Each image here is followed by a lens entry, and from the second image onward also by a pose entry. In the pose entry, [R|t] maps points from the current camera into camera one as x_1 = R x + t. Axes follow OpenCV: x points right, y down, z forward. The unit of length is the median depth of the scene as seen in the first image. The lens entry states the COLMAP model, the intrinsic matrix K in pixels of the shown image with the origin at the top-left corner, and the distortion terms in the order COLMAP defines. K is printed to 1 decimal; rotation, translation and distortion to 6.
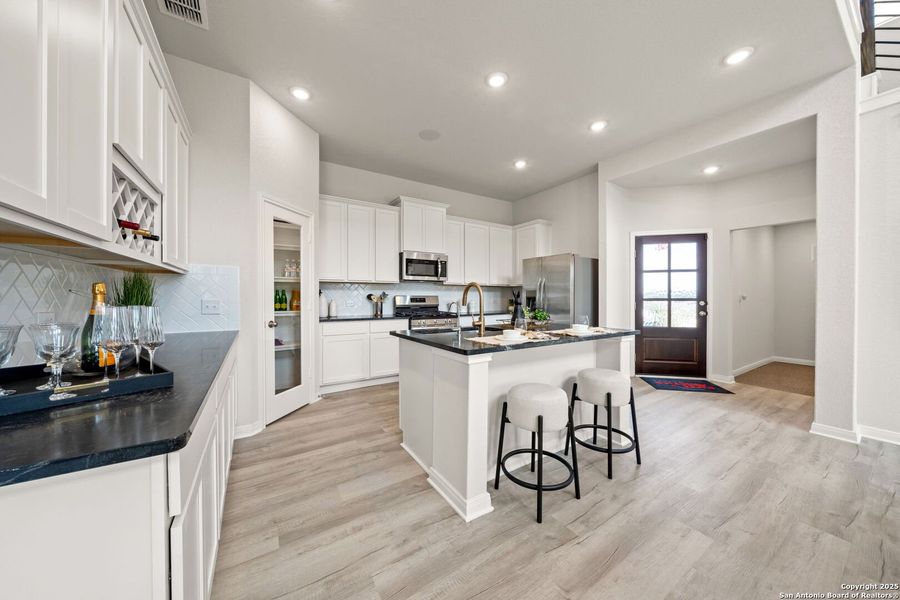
lens RADIAL K [[309.9, 0, 450.2], [0, 309.9, 299.0], [0, 0, 1]] dist [-0.006238, 0.000577]
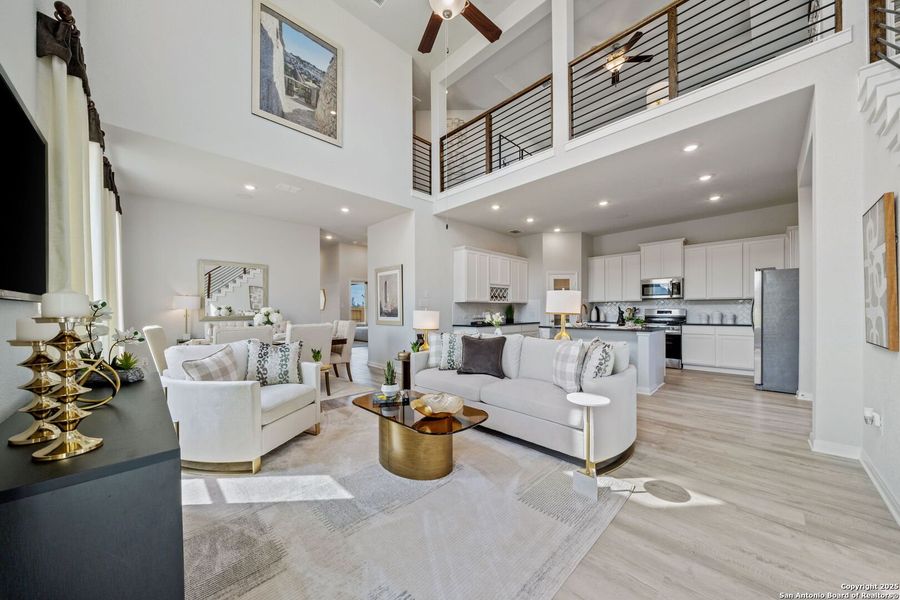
lens RADIAL K [[309.9, 0, 453.1], [0, 309.9, 309.0], [0, 0, 1]] dist [-0.006238, 0.000577]
pose [[0.205744, -0.010534, -0.978549, 1.183373], [0.005540, 0.999939, -0.009599, -0.000493], [0.978590, -0.003446, 0.205789, -0.229835]]
